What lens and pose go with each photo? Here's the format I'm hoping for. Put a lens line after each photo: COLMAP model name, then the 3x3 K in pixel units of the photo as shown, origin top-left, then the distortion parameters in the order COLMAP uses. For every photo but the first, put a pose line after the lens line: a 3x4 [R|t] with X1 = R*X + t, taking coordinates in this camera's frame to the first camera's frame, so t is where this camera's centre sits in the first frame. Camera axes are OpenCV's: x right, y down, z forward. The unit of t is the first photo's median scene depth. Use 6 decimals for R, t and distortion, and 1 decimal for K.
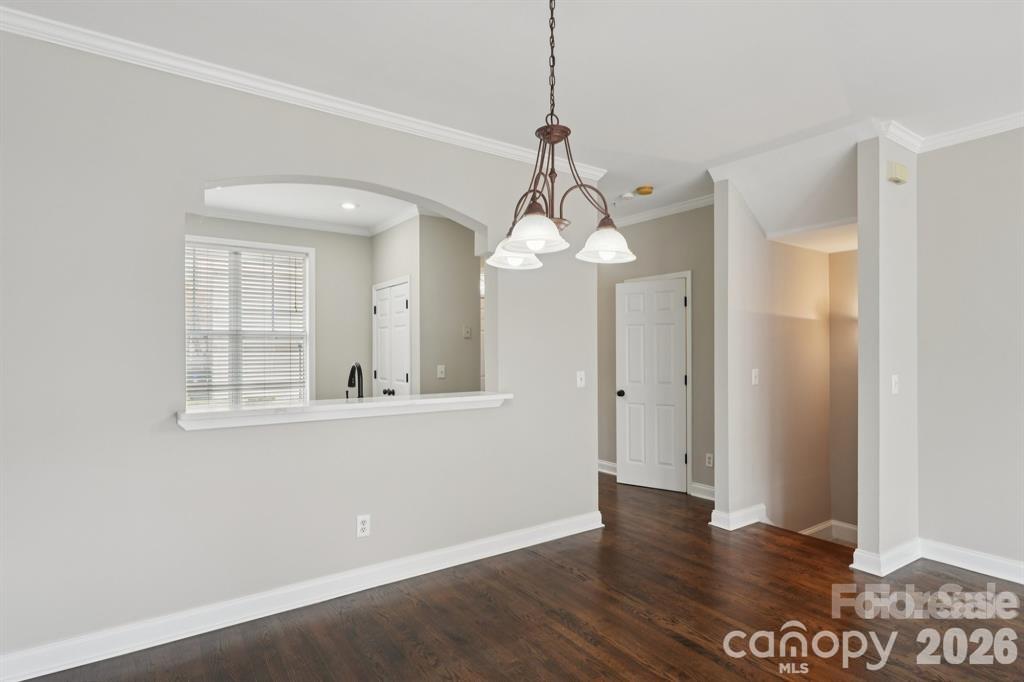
lens RADIAL K [[540.7, 0, 512.0], [0, 540.7, 353.5], [0, 0, 1]] dist [0.003971, 0.000259]
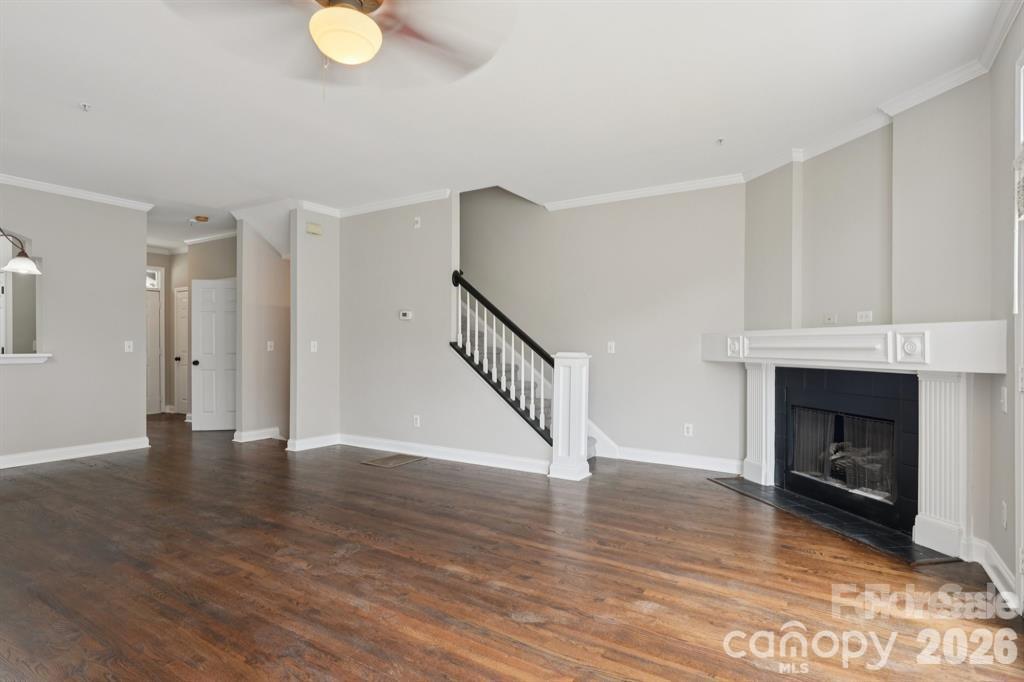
lens RADIAL K [[540.7, 0, 512.0], [0, 540.7, 353.5], [0, 0, 1]] dist [0.003971, 0.000259]
pose [[0.919893, -0.004071, 0.392149, 0.496803], [0.000925, 0.999966, 0.008212, 0.053564], [-0.392169, -0.007191, 0.919865, -0.744793]]
